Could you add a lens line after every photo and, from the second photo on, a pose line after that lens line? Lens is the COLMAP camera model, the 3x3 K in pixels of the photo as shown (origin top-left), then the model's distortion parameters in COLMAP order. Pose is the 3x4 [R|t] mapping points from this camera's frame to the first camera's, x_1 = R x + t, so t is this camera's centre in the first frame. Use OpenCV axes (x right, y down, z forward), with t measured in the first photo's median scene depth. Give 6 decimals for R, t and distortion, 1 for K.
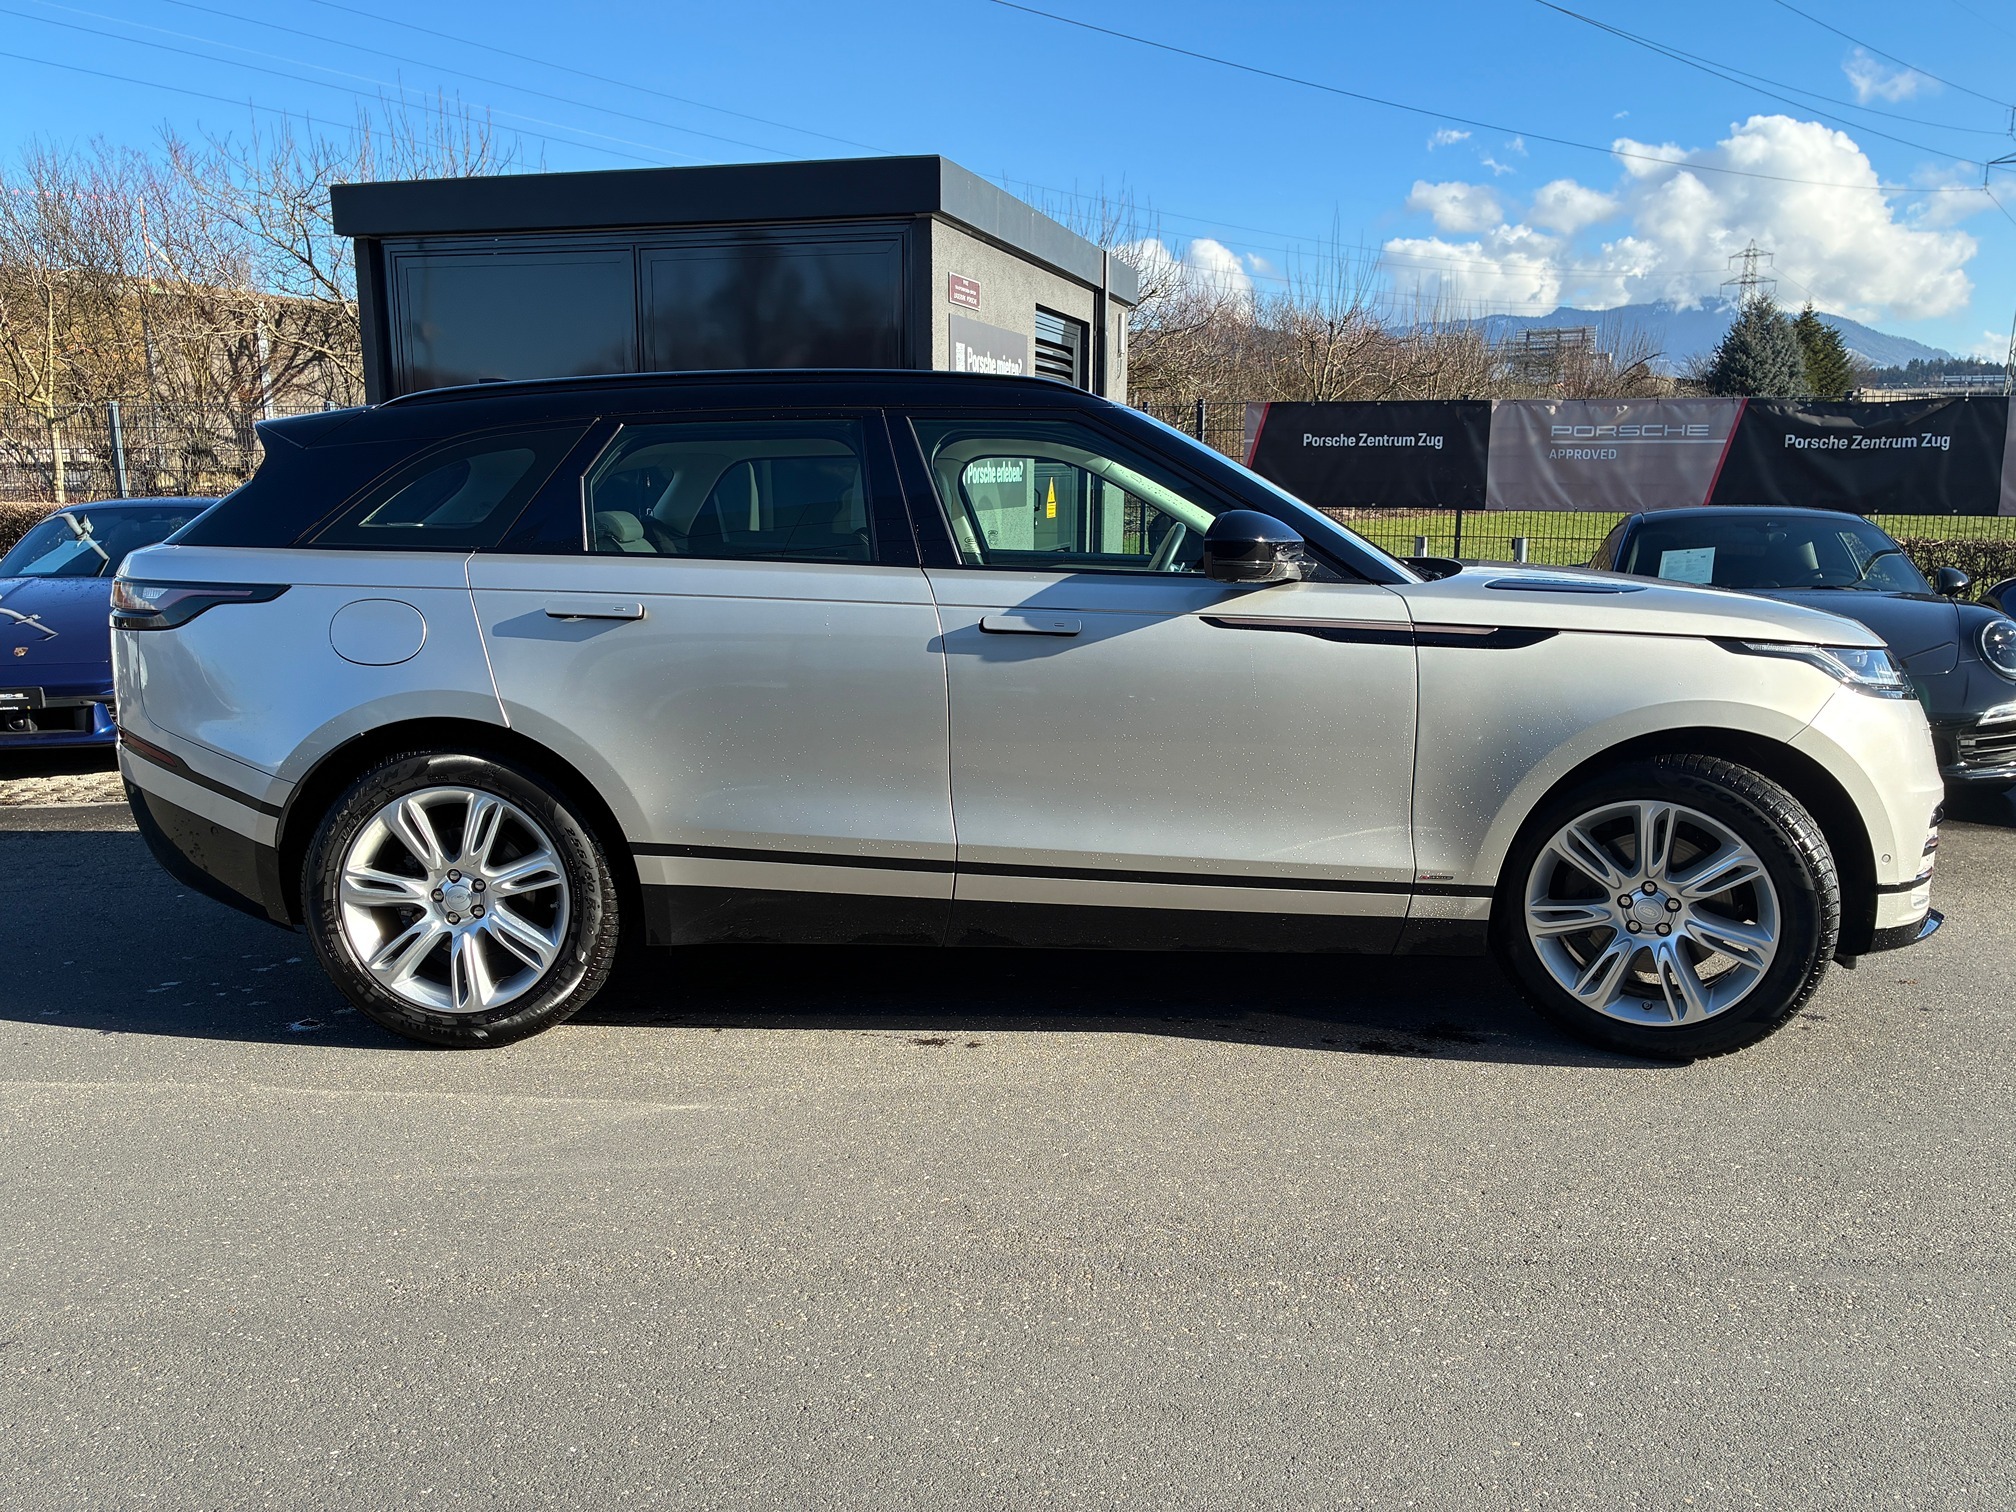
lens RADIAL K [[1534.0, 0, 1035.4], [0, 1534.0, 767.8], [0, 0, 1]] dist [0.051334, -0.056525]
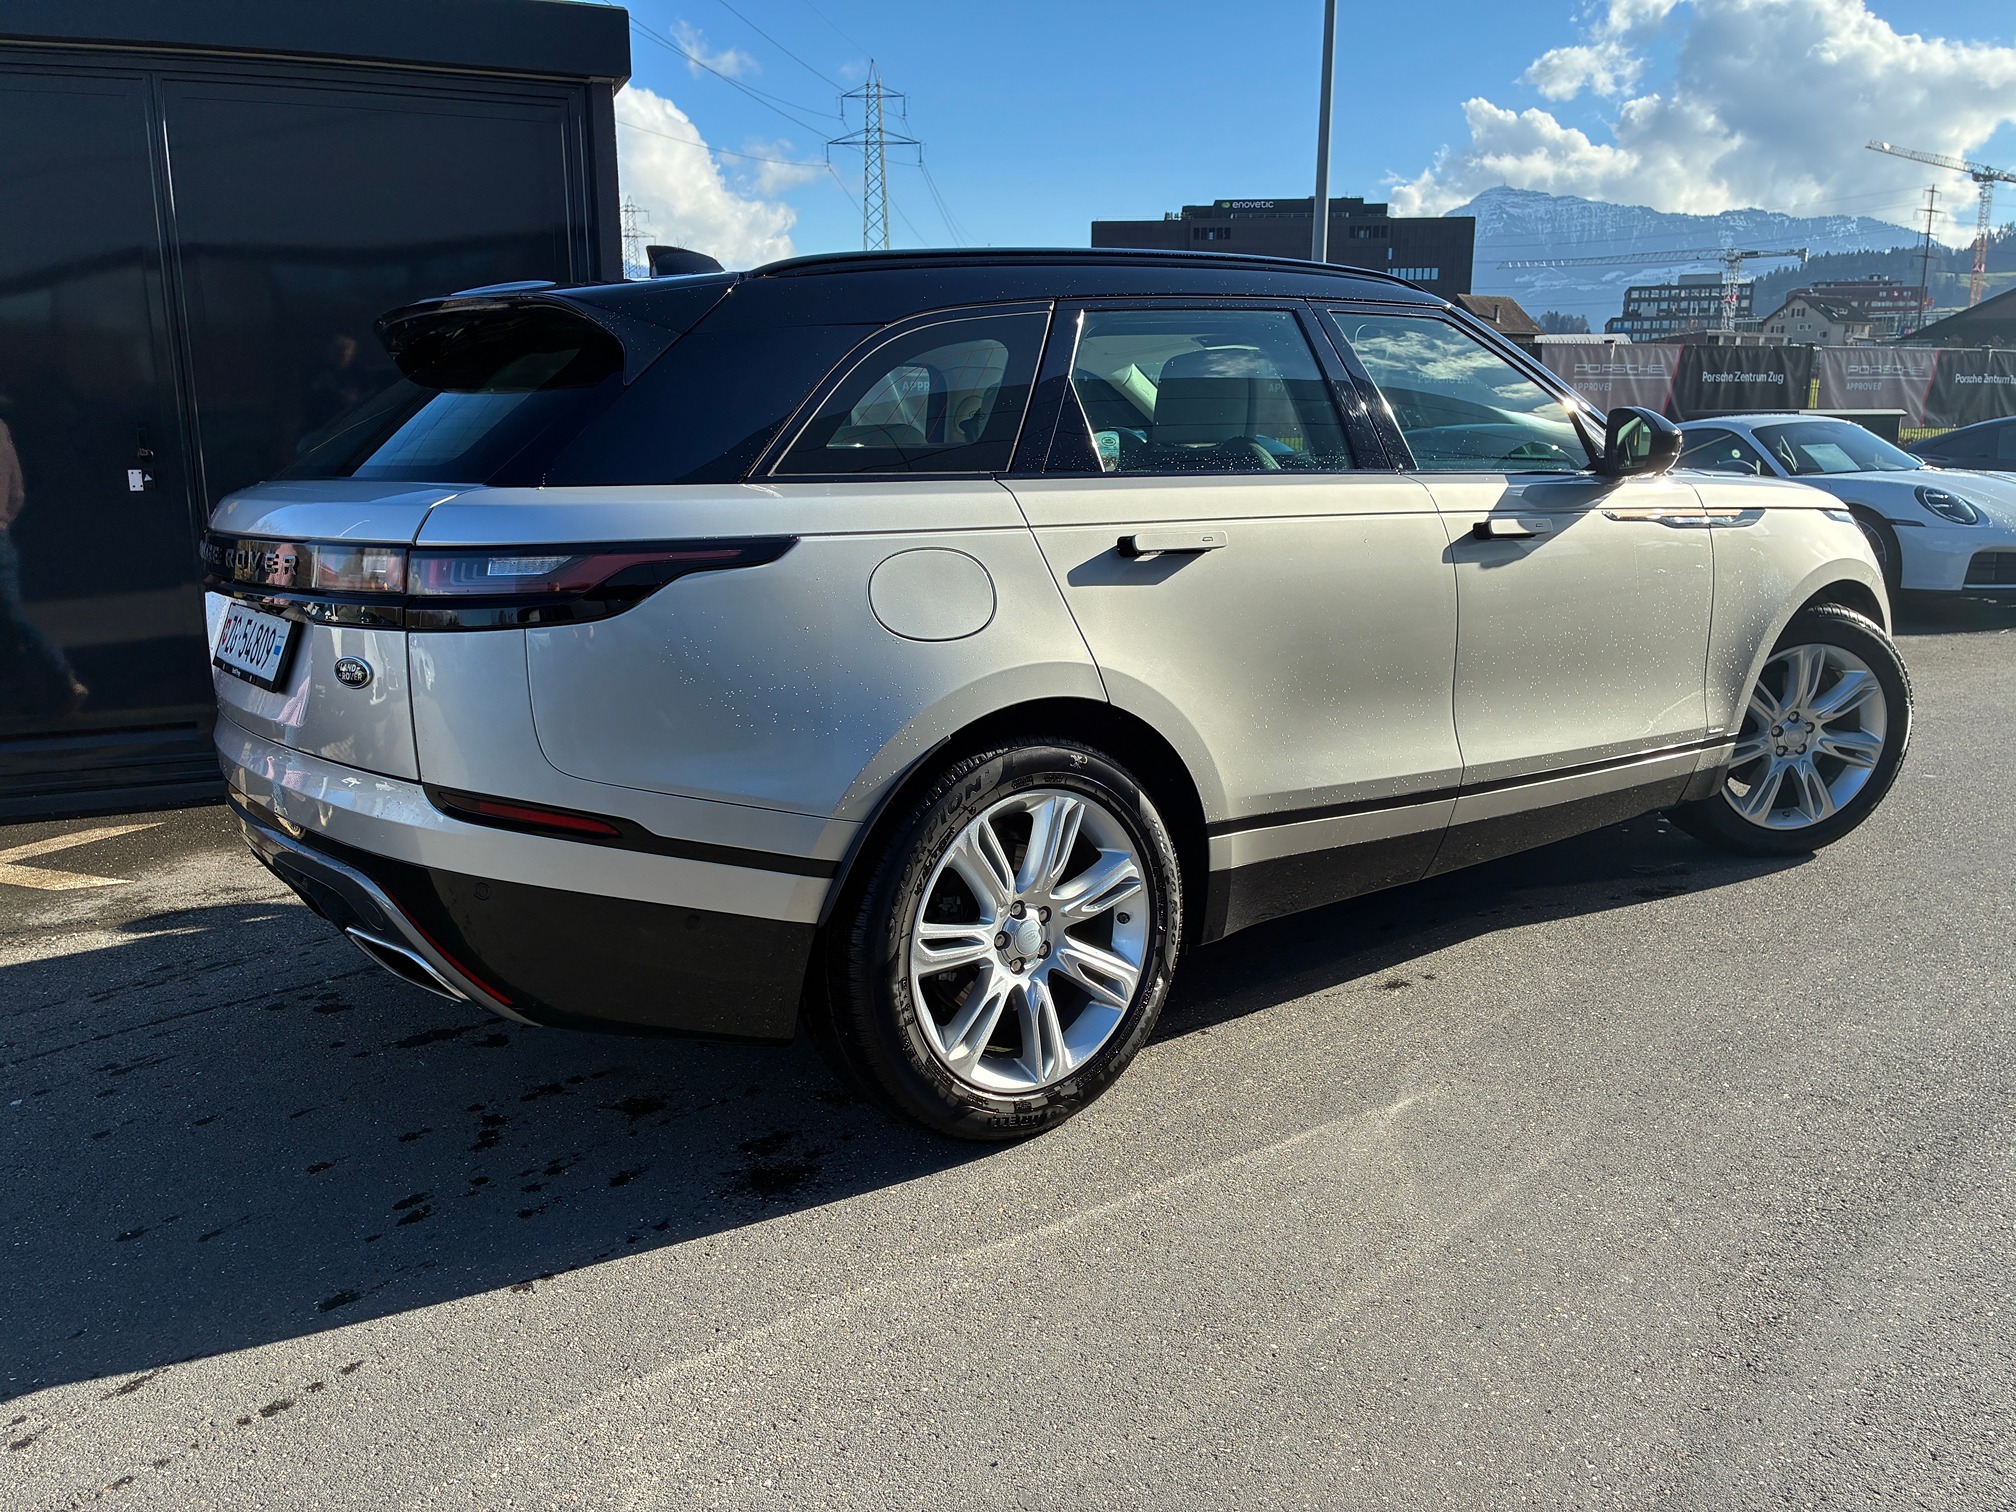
lens RADIAL K [[1523.3, 0, 1008.0], [0, 1523.3, 756.0], [0, 0, 1]] dist [0.084508, -0.108398]
pose [[0.780957, -0.145999, 0.607281, -0.821169], [0.129876, 0.989003, 0.070751, -0.057720], [-0.610932, 0.023618, 0.791331, 0.412195]]
